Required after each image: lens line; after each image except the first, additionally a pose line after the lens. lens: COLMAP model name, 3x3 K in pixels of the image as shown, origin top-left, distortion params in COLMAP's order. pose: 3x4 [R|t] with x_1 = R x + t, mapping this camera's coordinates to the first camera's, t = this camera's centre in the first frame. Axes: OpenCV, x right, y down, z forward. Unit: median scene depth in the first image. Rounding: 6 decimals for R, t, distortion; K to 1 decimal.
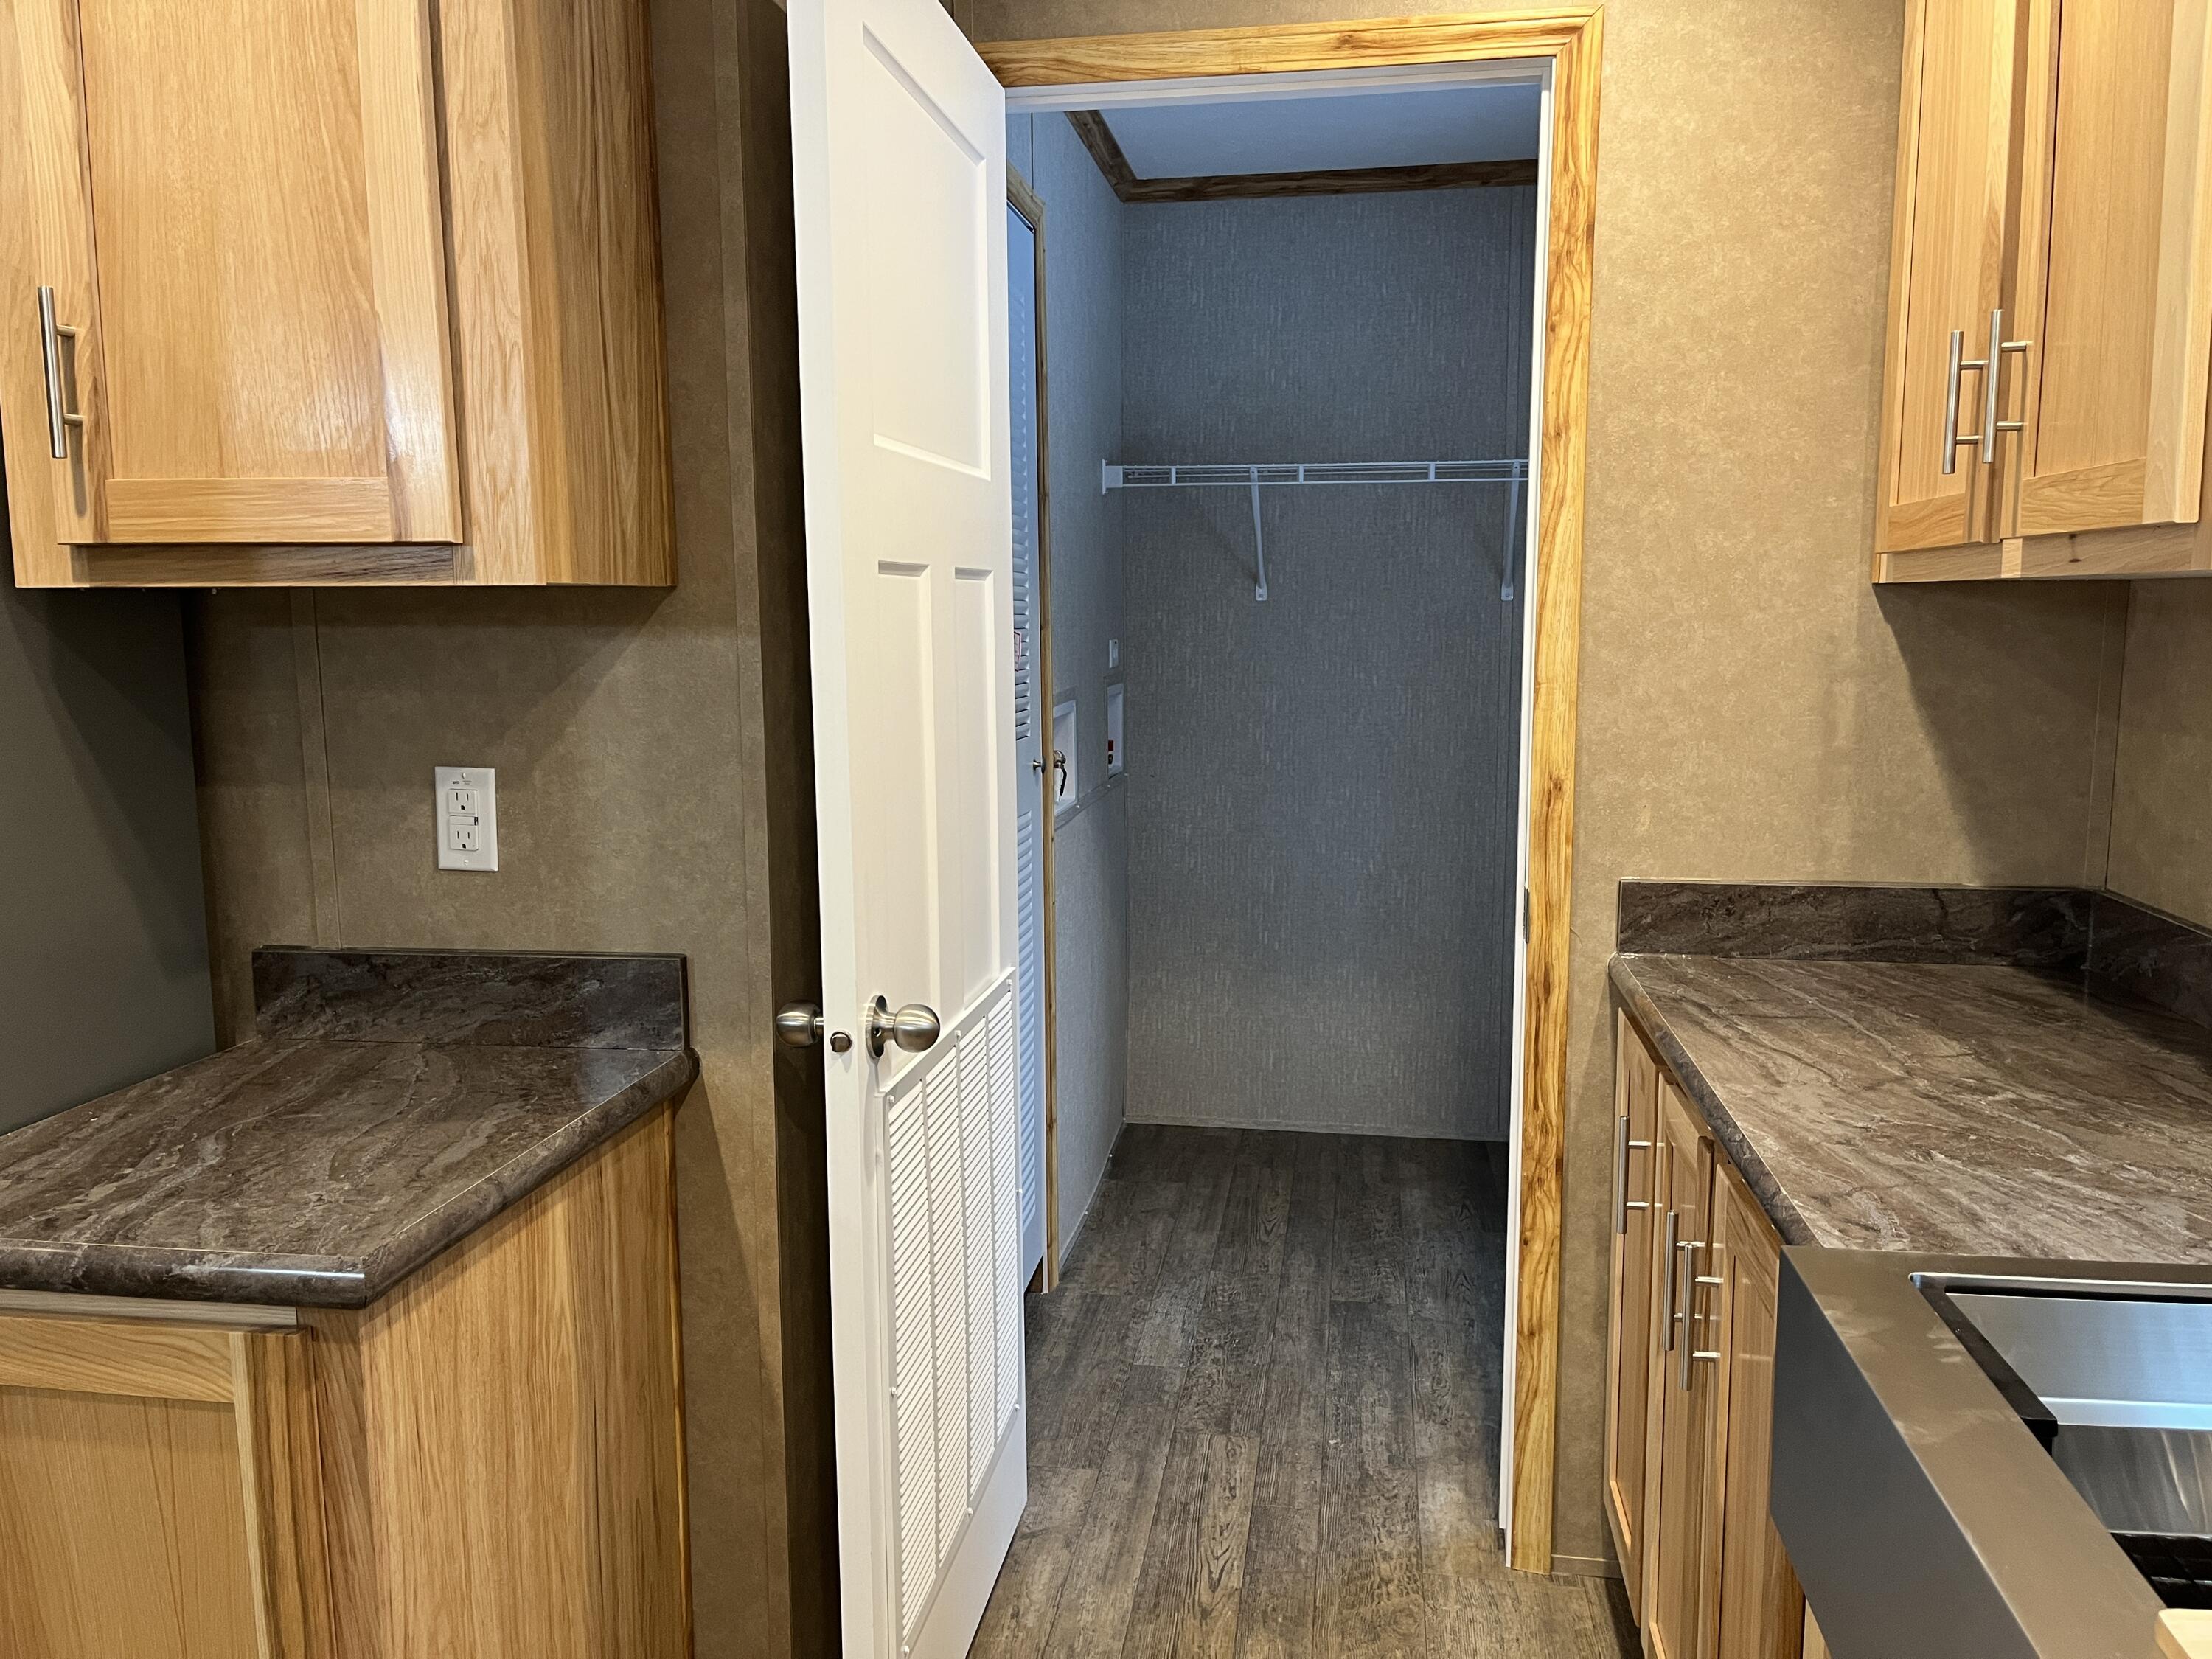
lens RADIAL K [[1668.1, 0, 1106.0], [0, 1668.1, 829.5], [0, 0, 1]] dist [0.075881, -0.130969]
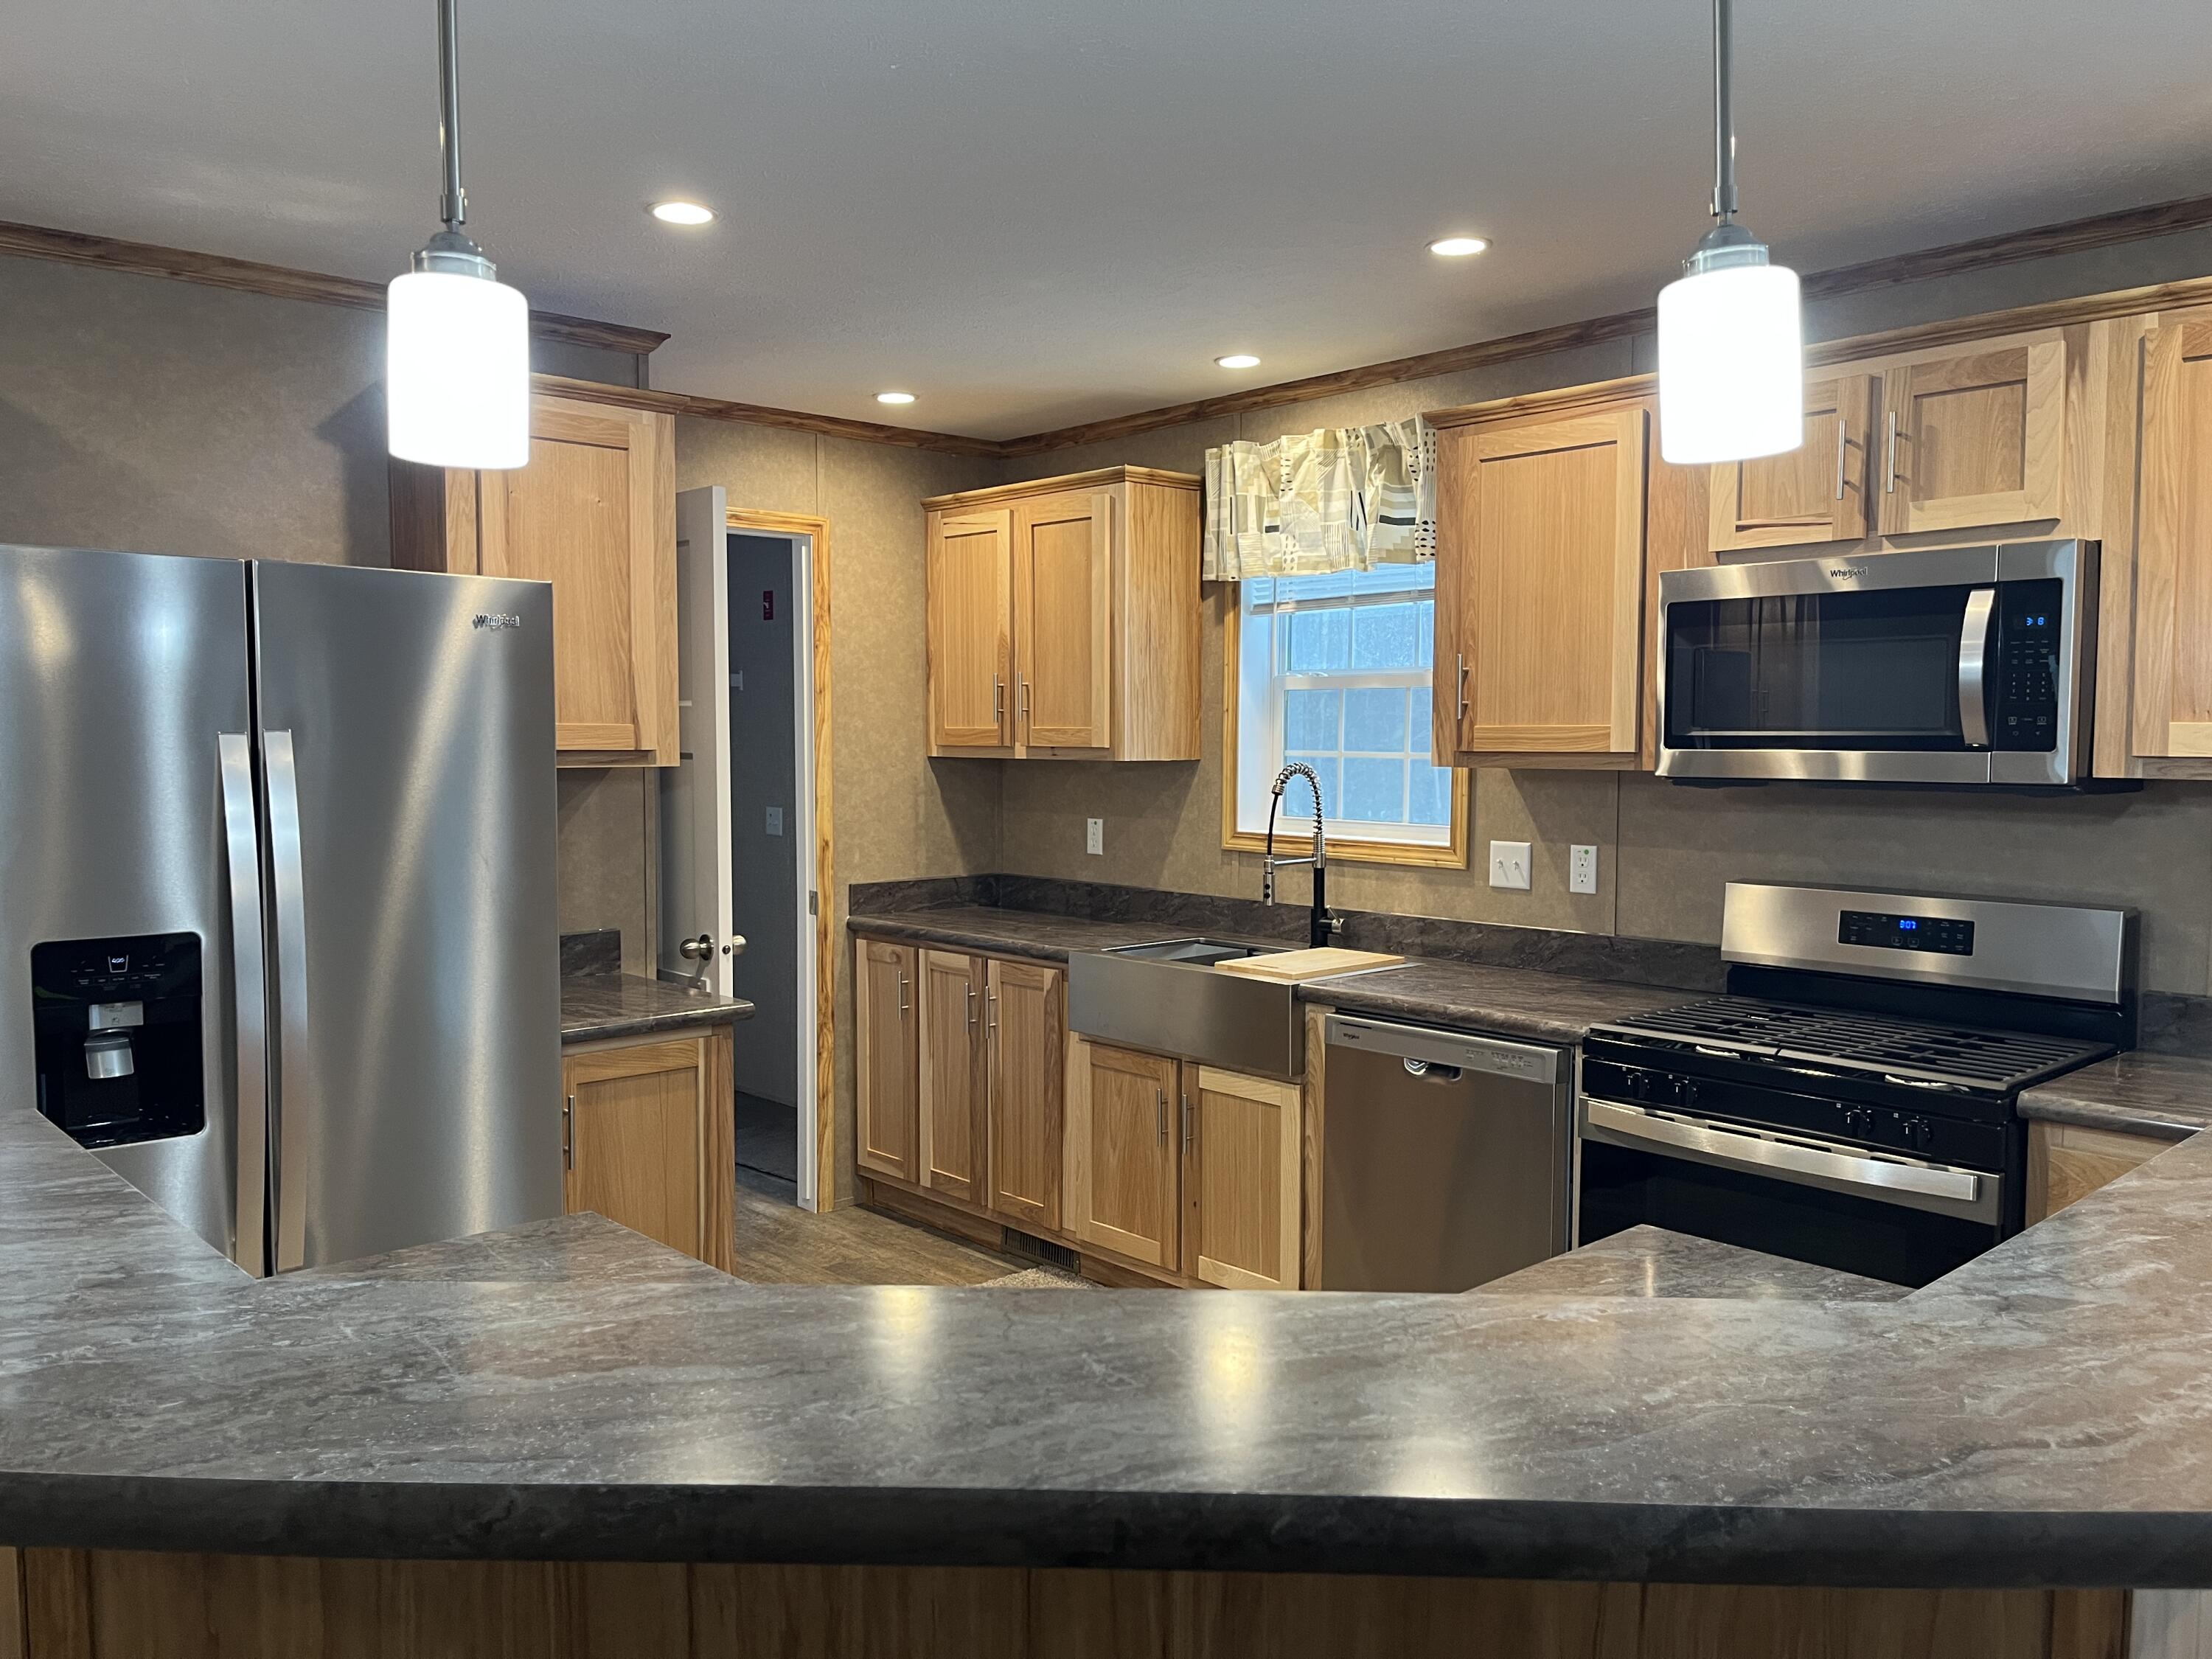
lens RADIAL K [[1668.1, 0, 1106.0], [0, 1668.1, 829.5], [0, 0, 1]] dist [0.075881, -0.130969]
pose [[0.628806, -0.036366, 0.776712, -1.293843], [0.094830, 0.995036, -0.030184, 0.060581], [-0.771758, 0.092635, 0.629133, -0.743699]]
